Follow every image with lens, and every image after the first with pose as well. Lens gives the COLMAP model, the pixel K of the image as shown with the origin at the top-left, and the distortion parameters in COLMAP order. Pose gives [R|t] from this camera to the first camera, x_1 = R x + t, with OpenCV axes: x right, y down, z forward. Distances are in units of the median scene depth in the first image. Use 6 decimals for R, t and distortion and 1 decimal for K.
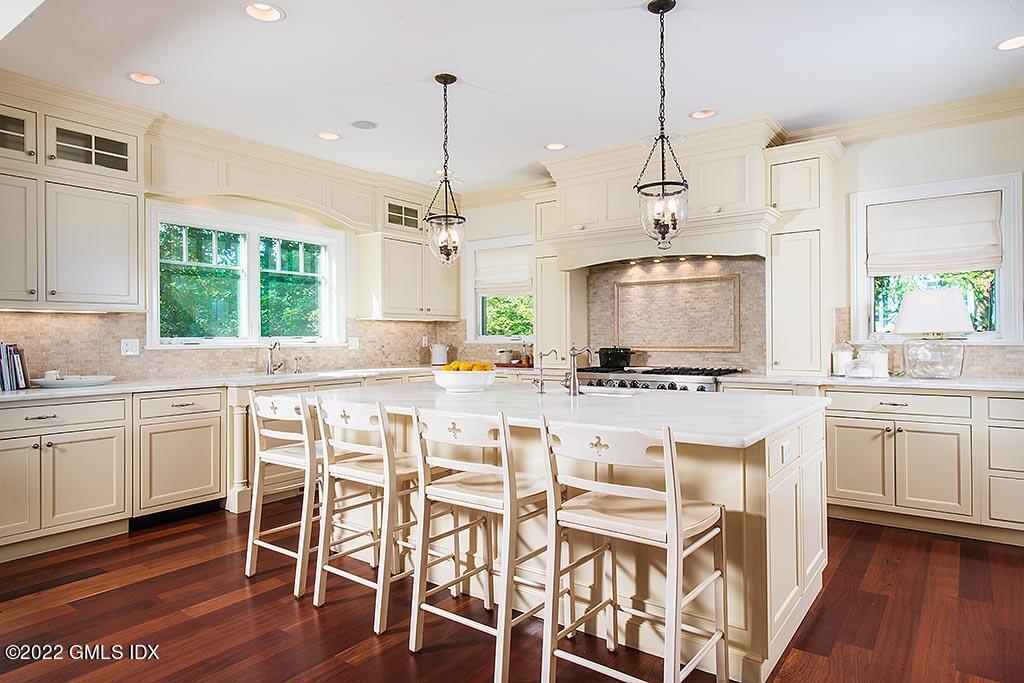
lens RADIAL K [[612.8, 0, 512.0], [0, 612.8, 341.5], [0, 0, 1]] dist [0.000890, 0.000394]
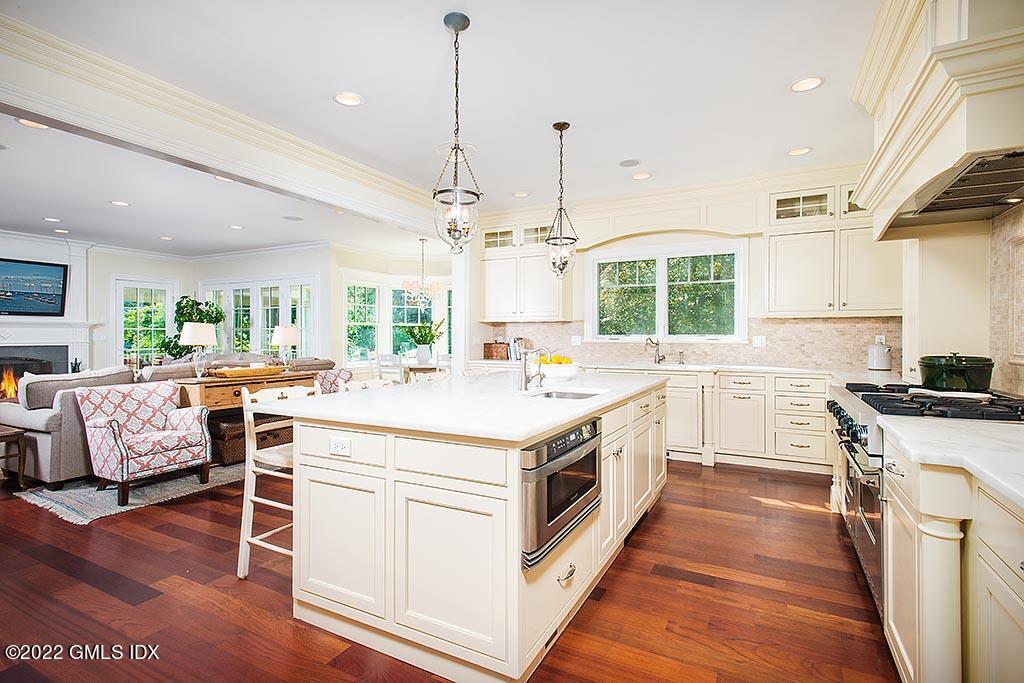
lens RADIAL K [[492.5, 0, 512.0], [0, 492.5, 341.5], [0, 0, 1]] dist [0.000797, 0.000166]
pose [[0.143180, 0.008903, -0.989657, 0.599819], [-0.012942, 0.999891, 0.007122, 0.003251], [0.989612, 0.011789, 0.143280, 0.531611]]
